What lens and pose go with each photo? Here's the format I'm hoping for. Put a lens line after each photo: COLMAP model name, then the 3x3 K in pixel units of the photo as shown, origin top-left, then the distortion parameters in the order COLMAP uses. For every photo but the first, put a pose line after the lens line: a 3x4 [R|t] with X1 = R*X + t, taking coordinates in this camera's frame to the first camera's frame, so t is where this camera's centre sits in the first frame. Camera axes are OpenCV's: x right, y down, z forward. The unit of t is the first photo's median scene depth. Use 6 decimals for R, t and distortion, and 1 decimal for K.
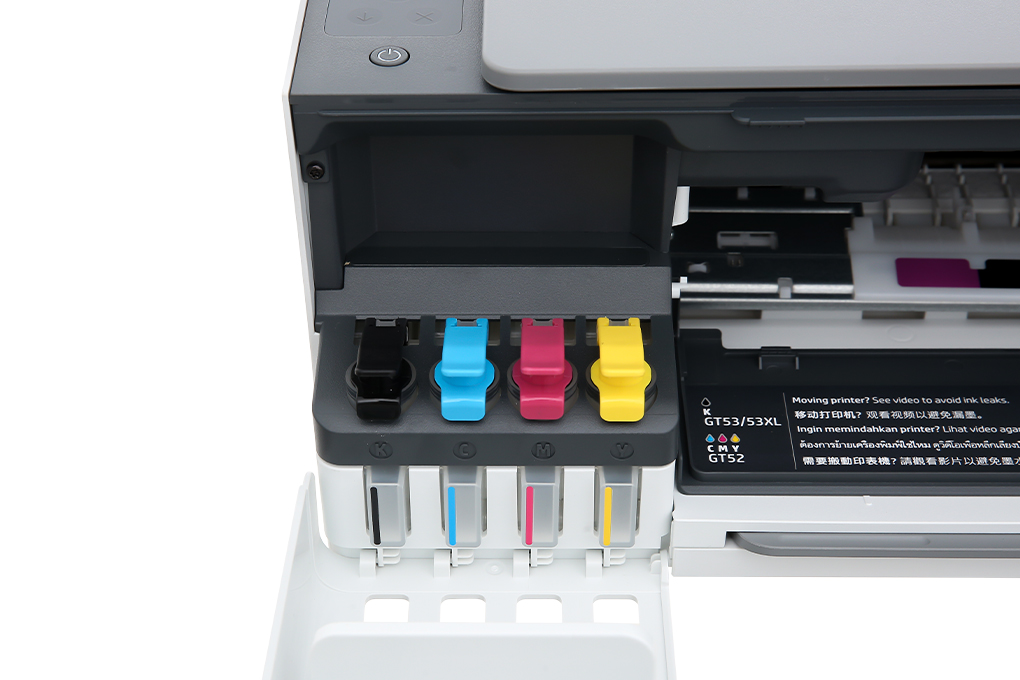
lens RADIAL K [[1900.0, 0, 510.0], [0, 1900.0, 340.0], [0, 0, 1]] dist [0.026207, 0.051297]
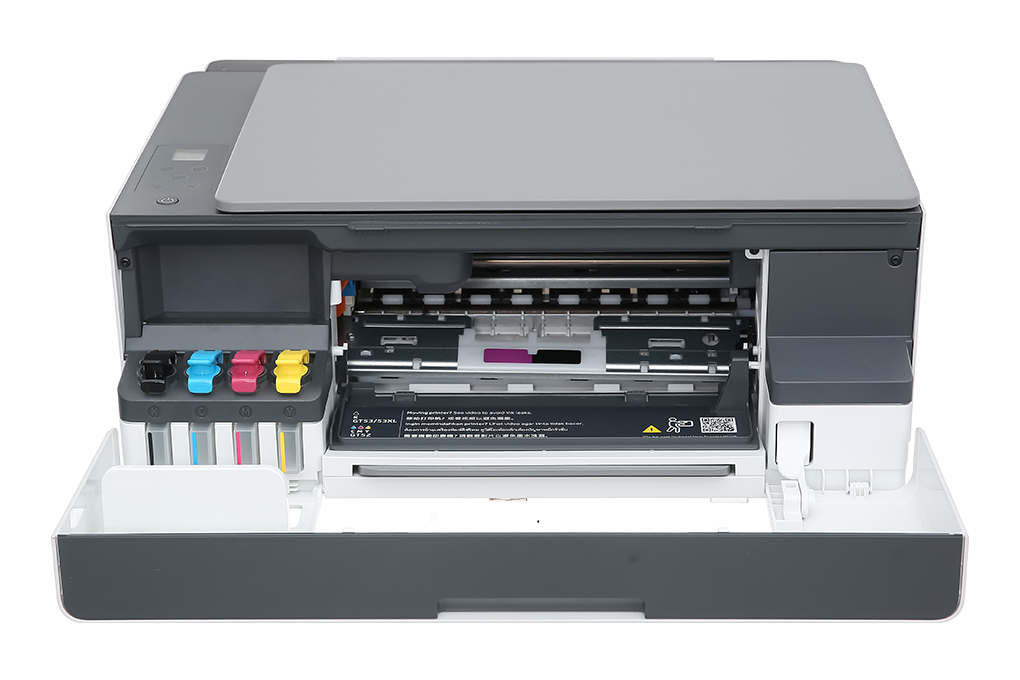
lens RADIAL K [[1900.0, 0, 510.0], [0, 1900.0, 340.0], [0, 0, 1]] dist [0.026207, 0.051297]
pose [[0.999064, 0.007752, 0.042567, 0.179008], [0.001288, 0.978054, -0.208346, 0.345653], [-0.043248, 0.208206, 0.977128, -0.735244]]
